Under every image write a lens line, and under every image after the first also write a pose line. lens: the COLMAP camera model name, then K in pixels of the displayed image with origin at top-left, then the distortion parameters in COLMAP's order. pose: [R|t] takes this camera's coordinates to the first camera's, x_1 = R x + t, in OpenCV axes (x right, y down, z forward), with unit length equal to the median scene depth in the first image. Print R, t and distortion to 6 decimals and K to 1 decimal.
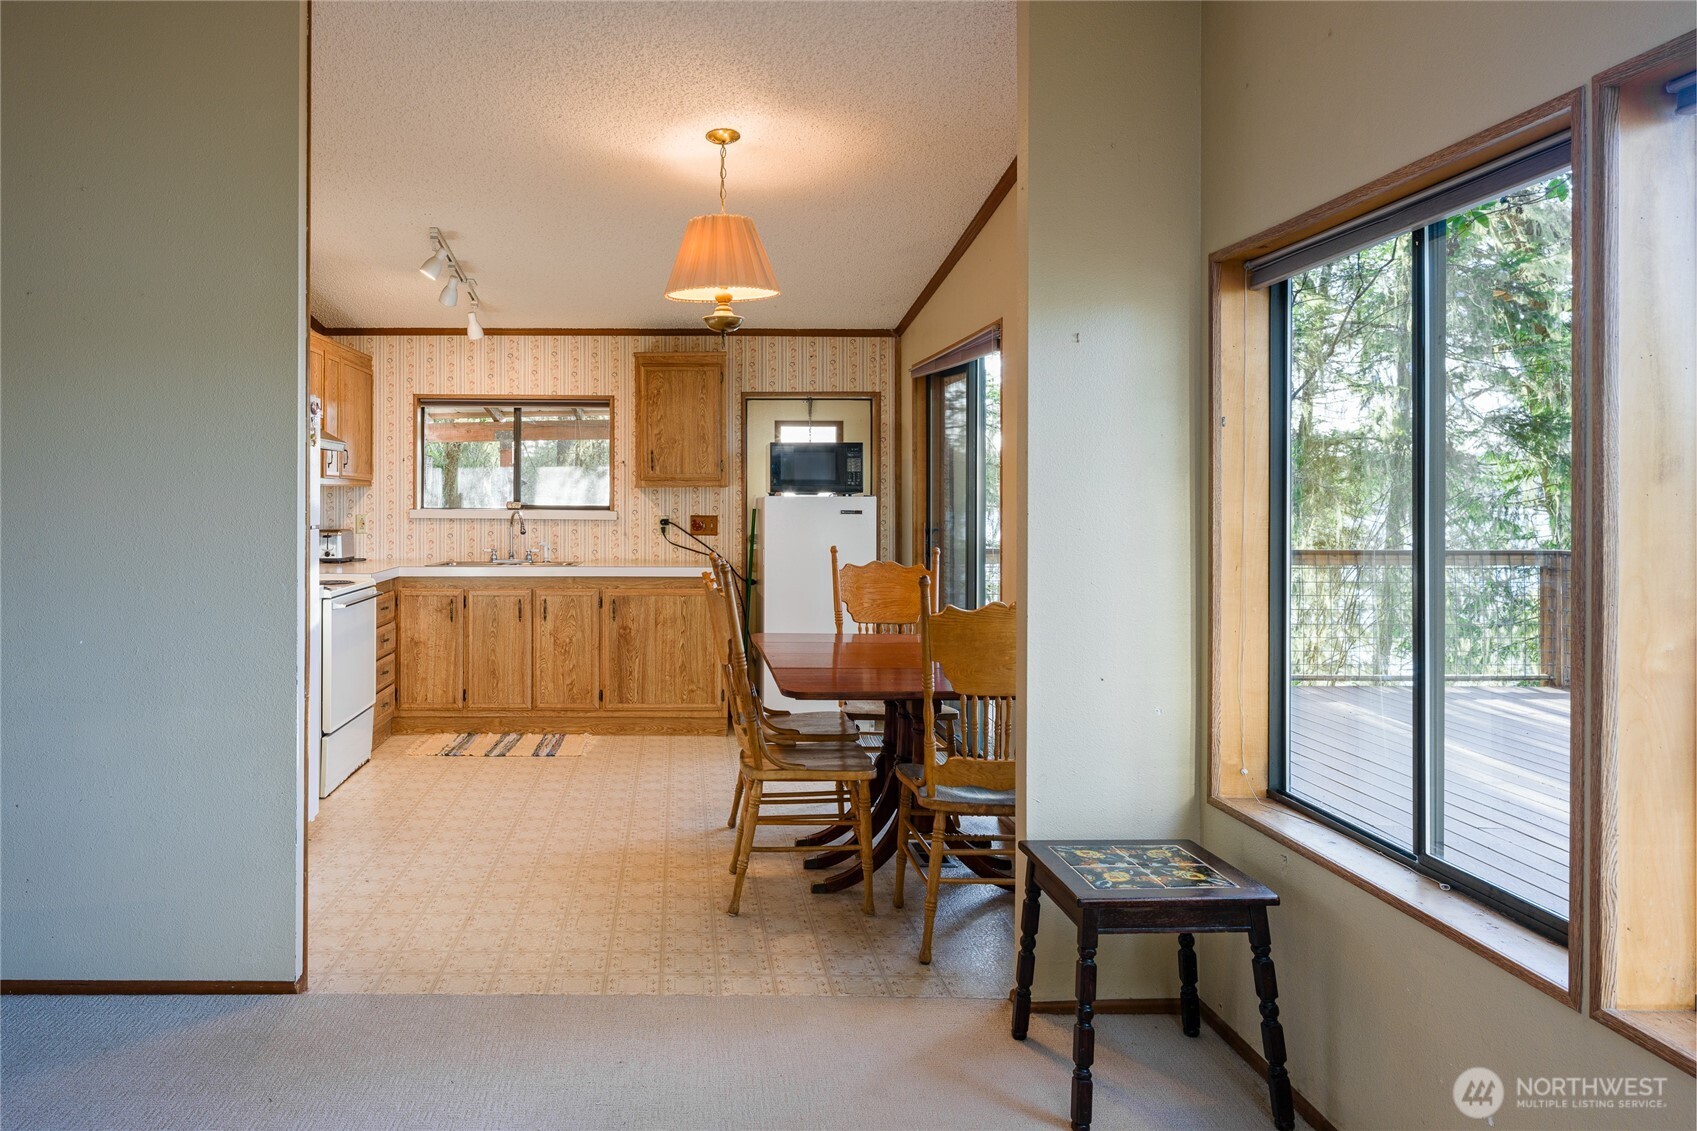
lens RADIAL K [[1148.7, 0, 670.3], [0, 1148.7, 499.0], [0, 0, 1]] dist [-0.003857, -0.000050]
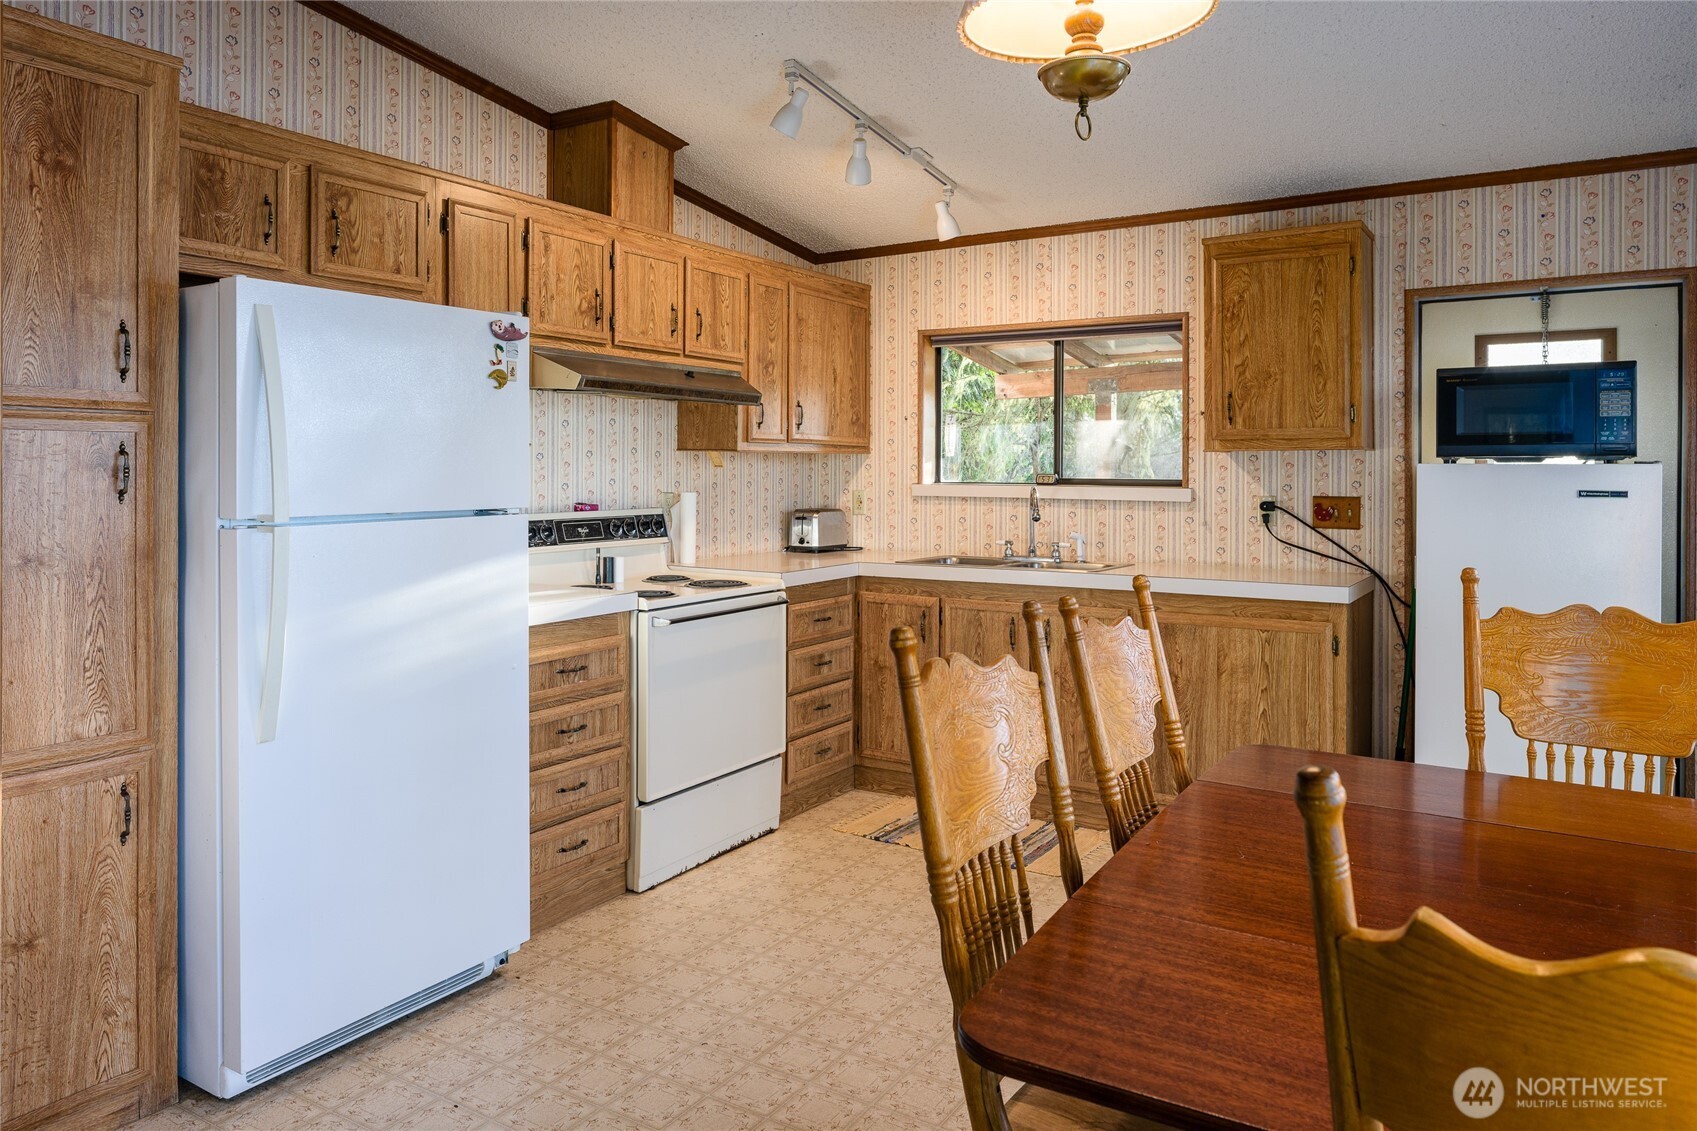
lens RADIAL K [[1139.7, 0, 816.8], [0, 1139.7, 481.4], [0, 0, 1]] dist [-0.003615, -0.000770]
pose [[0.846408, 0.003797, -0.532522, 0.124230], [0.000183, 0.999972, 0.007421, 0.001764], [0.532535, -0.006378, 0.846384, 0.354009]]
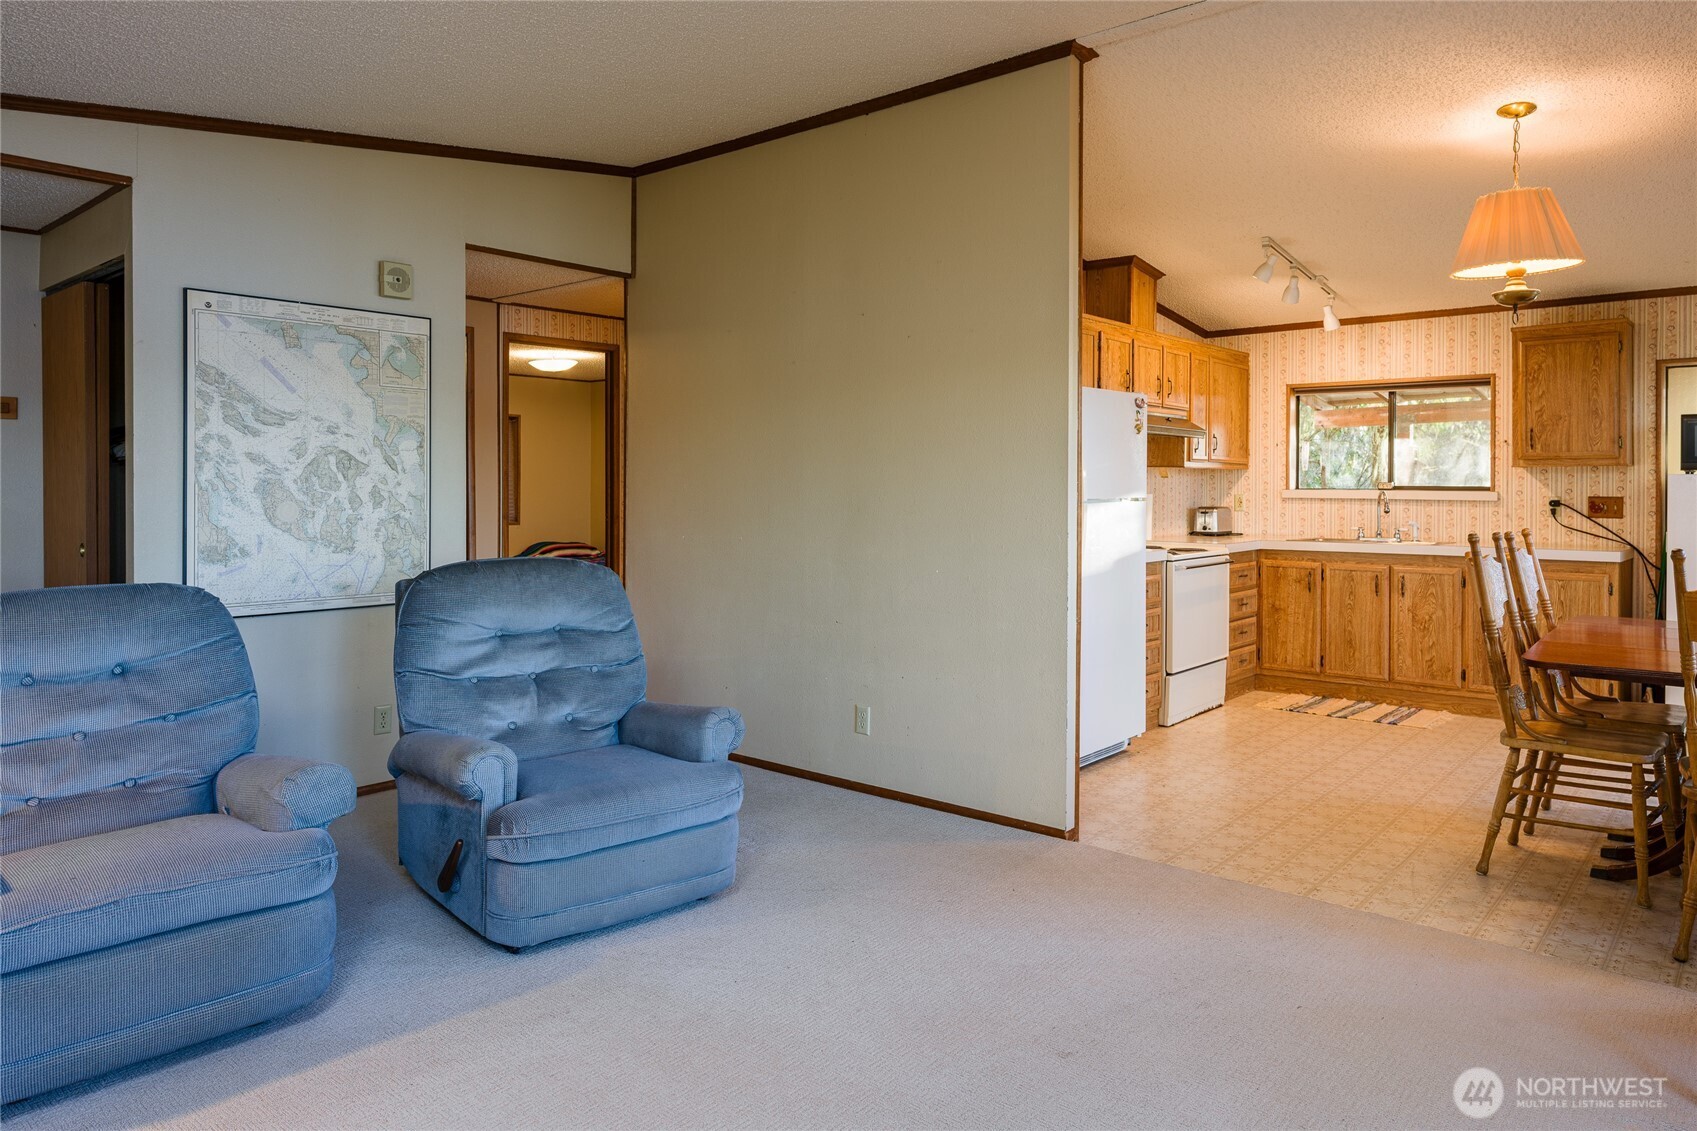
lens RADIAL K [[1080.6, 0, 854.1], [0, 1080.6, 496.8], [0, 0, 1]] dist [-0.001912, -0.000391]
pose [[0.763692, 0.005825, -0.645555, 0.134741], [-0.000866, 0.999968, 0.007999, 0.008389], [0.645581, -0.005550, 0.763672, -0.056887]]
